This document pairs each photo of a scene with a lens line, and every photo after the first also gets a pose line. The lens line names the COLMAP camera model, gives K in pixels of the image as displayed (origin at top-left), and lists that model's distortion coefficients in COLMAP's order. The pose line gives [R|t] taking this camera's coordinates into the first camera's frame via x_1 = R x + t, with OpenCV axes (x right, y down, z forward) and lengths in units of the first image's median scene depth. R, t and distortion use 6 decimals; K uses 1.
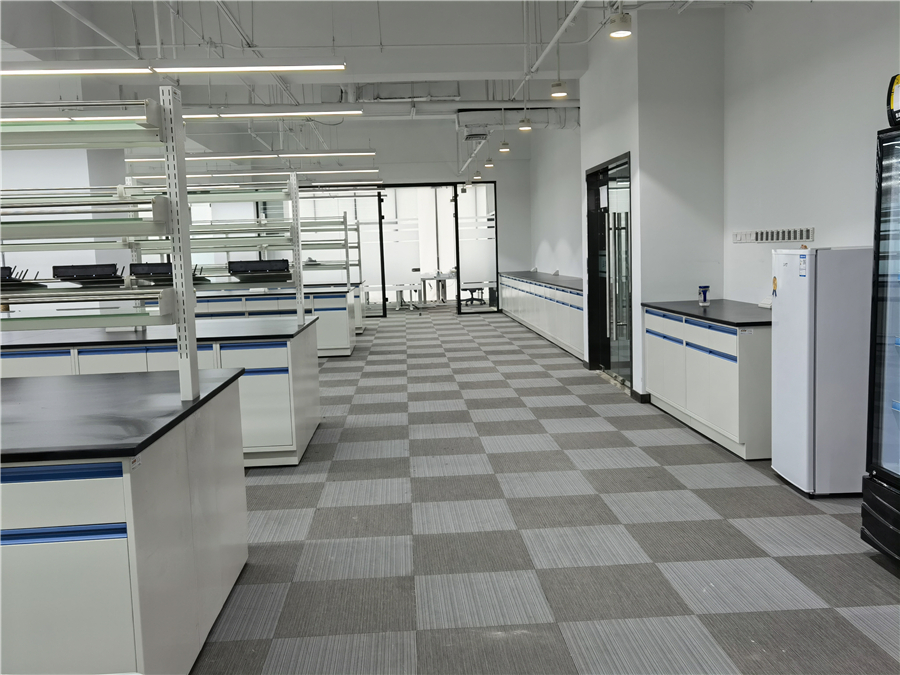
lens RADIAL K [[836.8, 0, 452.8], [0, 836.8, 341.2], [0, 0, 1]] dist [0.021052, 0.000000]
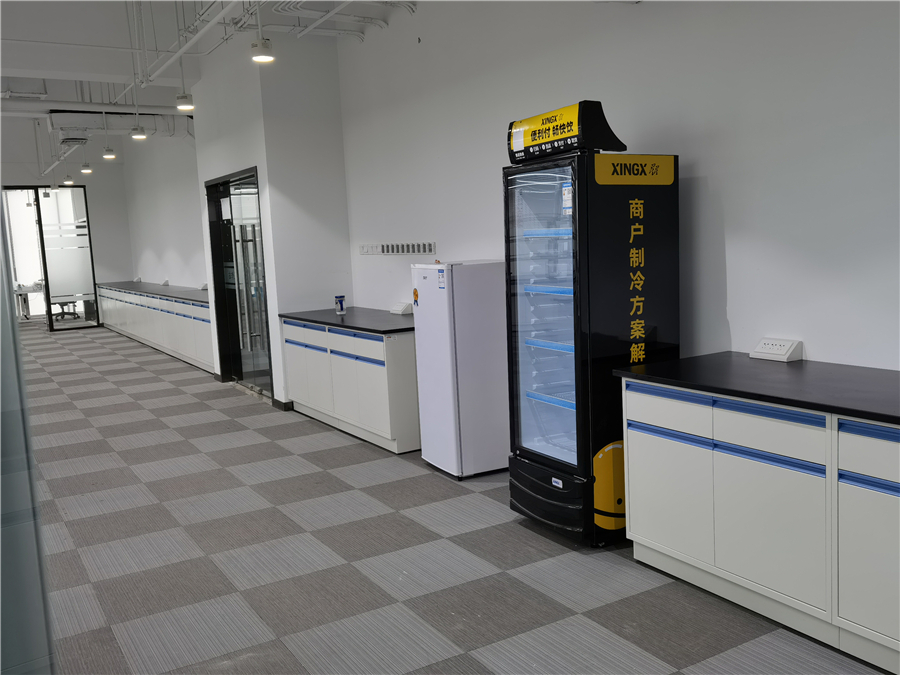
lens RADIAL K [[836.8, 0, 450.0], [0, 836.8, 337.1], [0, 0, 1]] dist [0.021052, 0.000000]
pose [[0.887045, -0.065456, 0.457020, -0.083179], [0.068710, 0.997591, 0.009516, -0.017416], [-0.456542, 0.022961, 0.889405, -0.012539]]
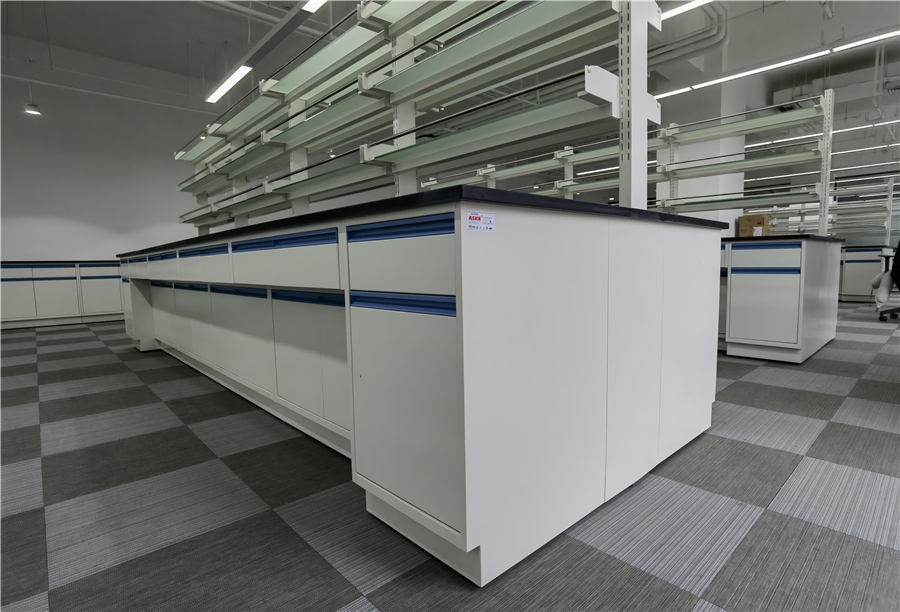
lens RADIAL K [[467.9, 0, 452.9], [0, 467.9, 311.6], [0, 0, 1]] dist [-0.048774, 0.023565]
pose [[0.634565, 0.099307, -0.766463, -0.036569], [-0.085154, 0.994656, 0.058372, 0.094394], [0.768164, 0.028226, 0.639631, 0.335225]]
